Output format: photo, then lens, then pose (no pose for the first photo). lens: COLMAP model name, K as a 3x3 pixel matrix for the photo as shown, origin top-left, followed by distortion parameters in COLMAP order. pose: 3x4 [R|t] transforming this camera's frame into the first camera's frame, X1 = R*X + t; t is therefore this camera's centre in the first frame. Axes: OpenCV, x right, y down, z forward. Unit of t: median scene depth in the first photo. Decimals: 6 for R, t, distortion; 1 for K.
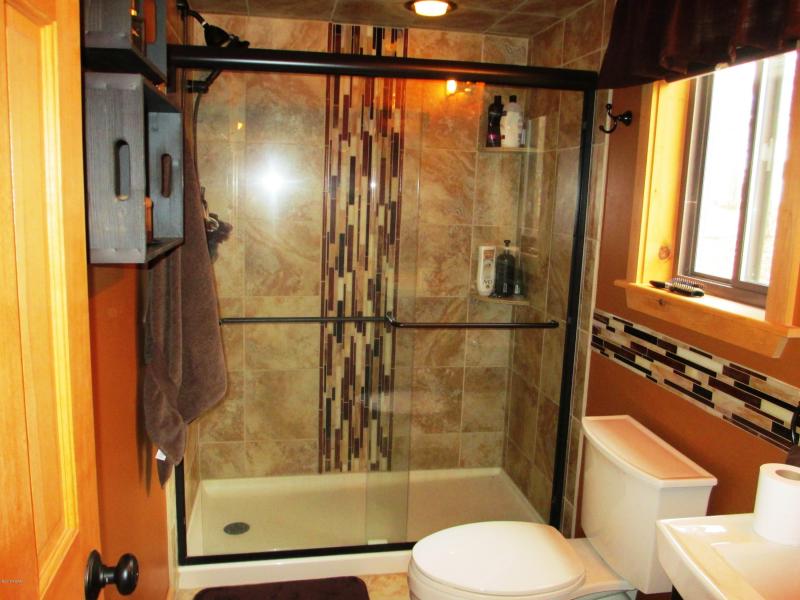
lens RADIAL K [[667.3, 0, 396.6], [0, 667.3, 280.1], [0, 0, 1]] dist [-0.061931, 0.033881]
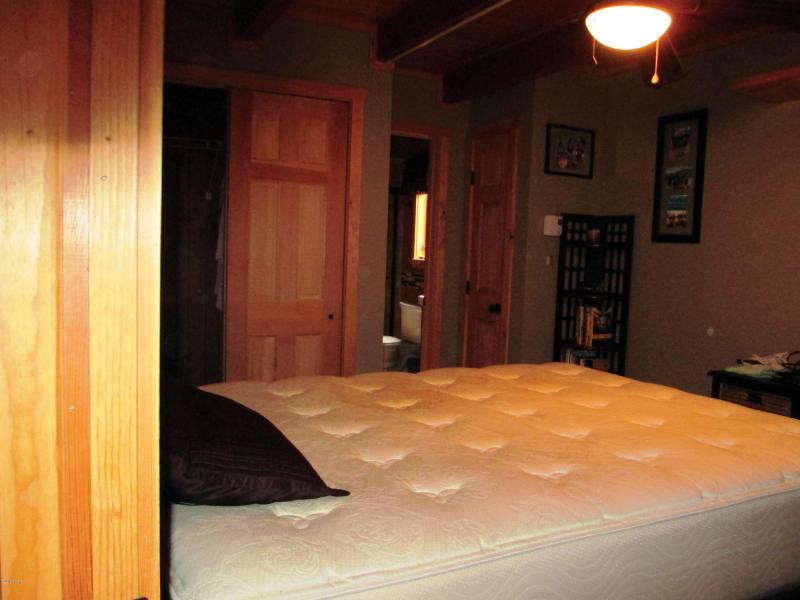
lens RADIAL K [[667.3, 0, 399.9], [0, 667.3, 300.2], [0, 0, 1]] dist [-0.061931, 0.033881]
pose [[0.952685, -0.025910, 0.302852, -0.441323], [0.043864, 0.997650, -0.052632, 0.249557], [-0.300777, 0.063426, 0.951583, -1.305803]]
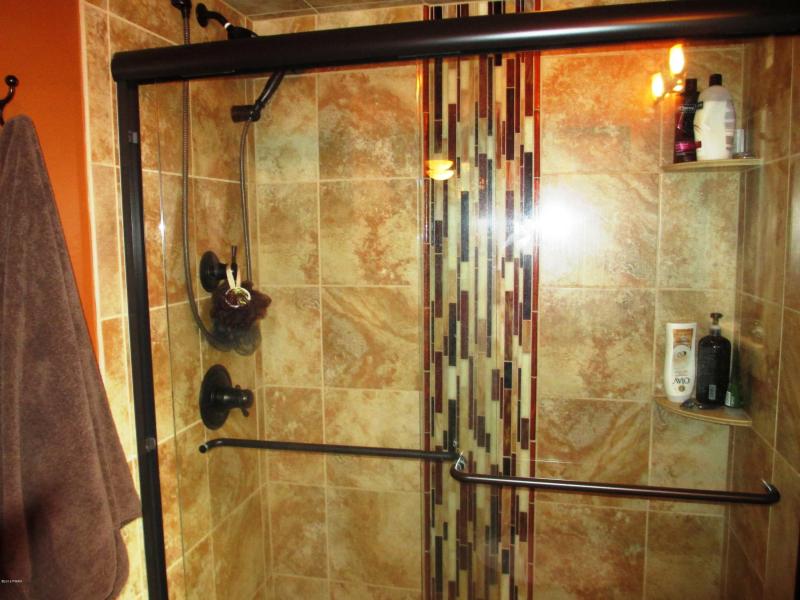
lens RADIAL K [[667.3, 0, 397.3], [0, 667.3, 287.9], [0, 0, 1]] dist [-0.061931, 0.033881]
pose [[0.916685, -0.006736, -0.399554, 0.145287], [-0.012127, 0.998929, -0.044662, -0.054802], [0.399426, 0.045787, 0.915621, 0.346701]]
